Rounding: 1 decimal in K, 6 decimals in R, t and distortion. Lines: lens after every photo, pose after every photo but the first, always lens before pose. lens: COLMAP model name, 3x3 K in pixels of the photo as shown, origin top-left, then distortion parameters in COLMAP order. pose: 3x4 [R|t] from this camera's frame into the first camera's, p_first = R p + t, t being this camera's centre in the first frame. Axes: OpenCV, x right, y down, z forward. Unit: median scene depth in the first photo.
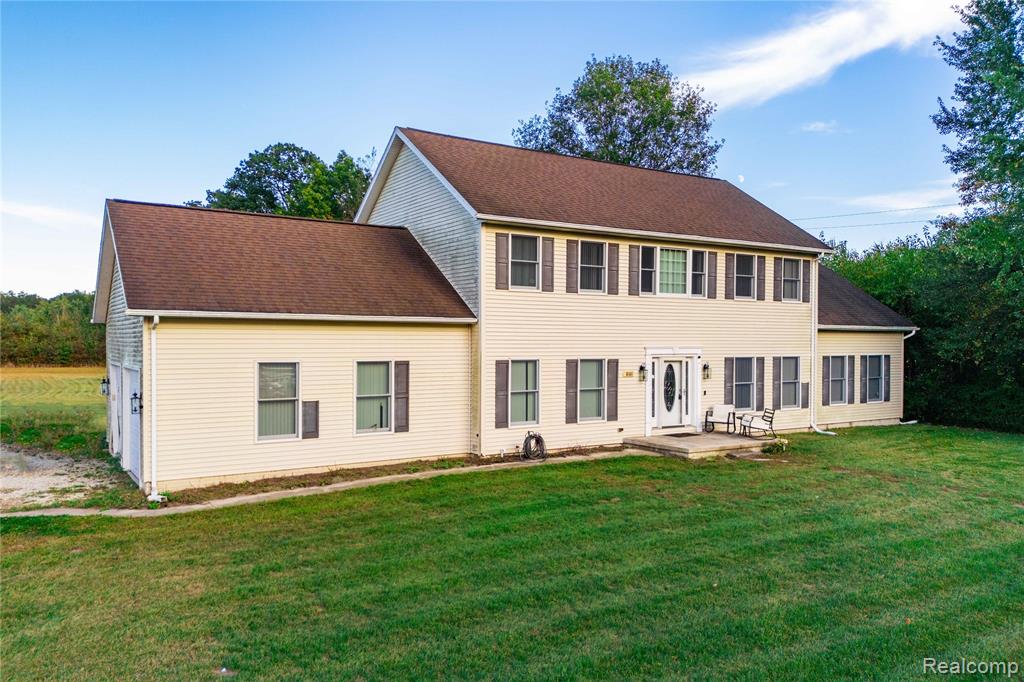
lens RADIAL K [[764.1, 0, 510.8], [0, 764.1, 358.7], [0, 0, 1]] dist [0.060872, -0.006940]
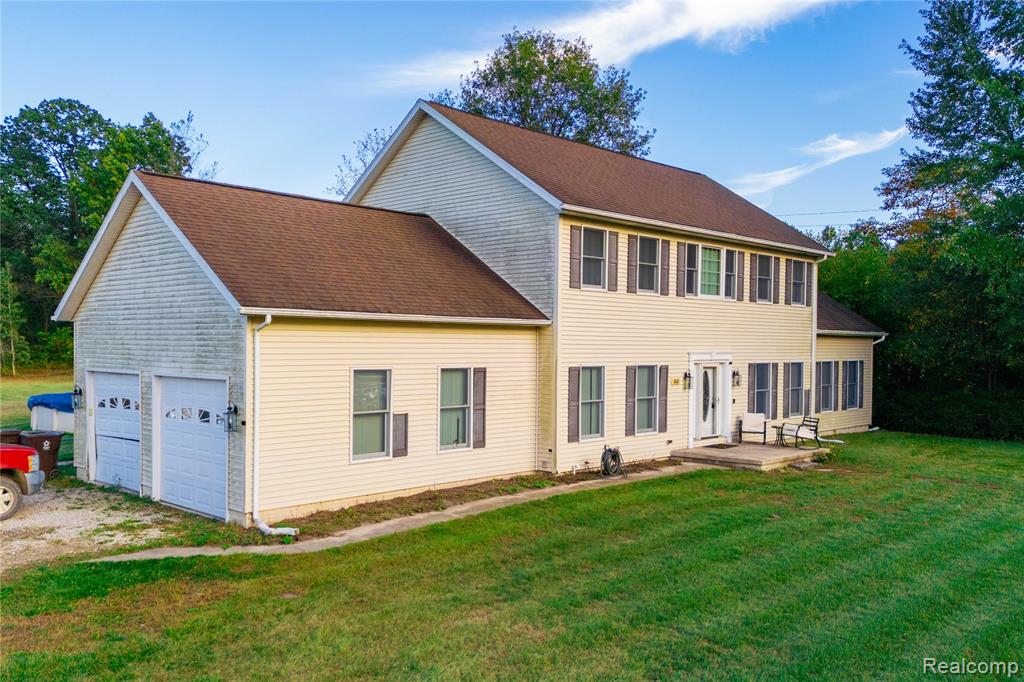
lens RADIAL K [[863.3, 0, 458.4], [0, 863.3, 366.9], [0, 0, 1]] dist [0.079597, -0.062303]
pose [[0.979393, -0.000348, 0.201961, -0.324197], [-0.000590, 0.999989, 0.004582, -0.002284], [-0.201961, -0.004607, 0.979383, 0.024899]]
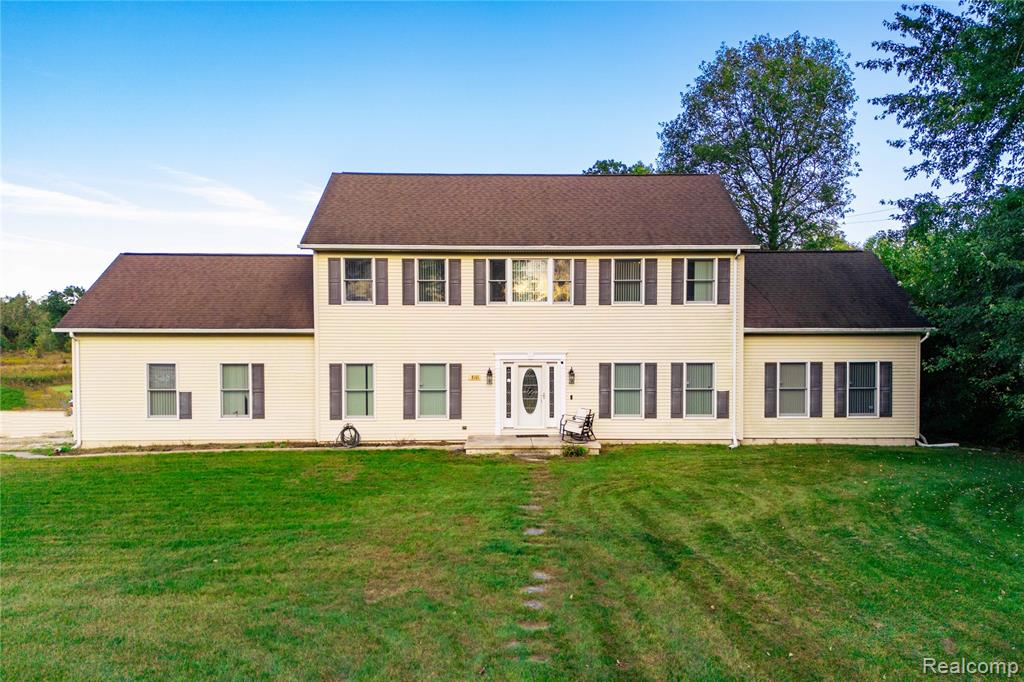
lens RADIAL K [[533.5, 0, 512.3], [0, 533.5, 354.7], [0, 0, 1]] dist [0.052521, -0.000295]
pose [[0.857346, 0.003188, -0.514731, 0.608653], [-0.007453, 0.999953, -0.006220, -0.008144], [0.514687, 0.009169, 0.857329, 0.383679]]
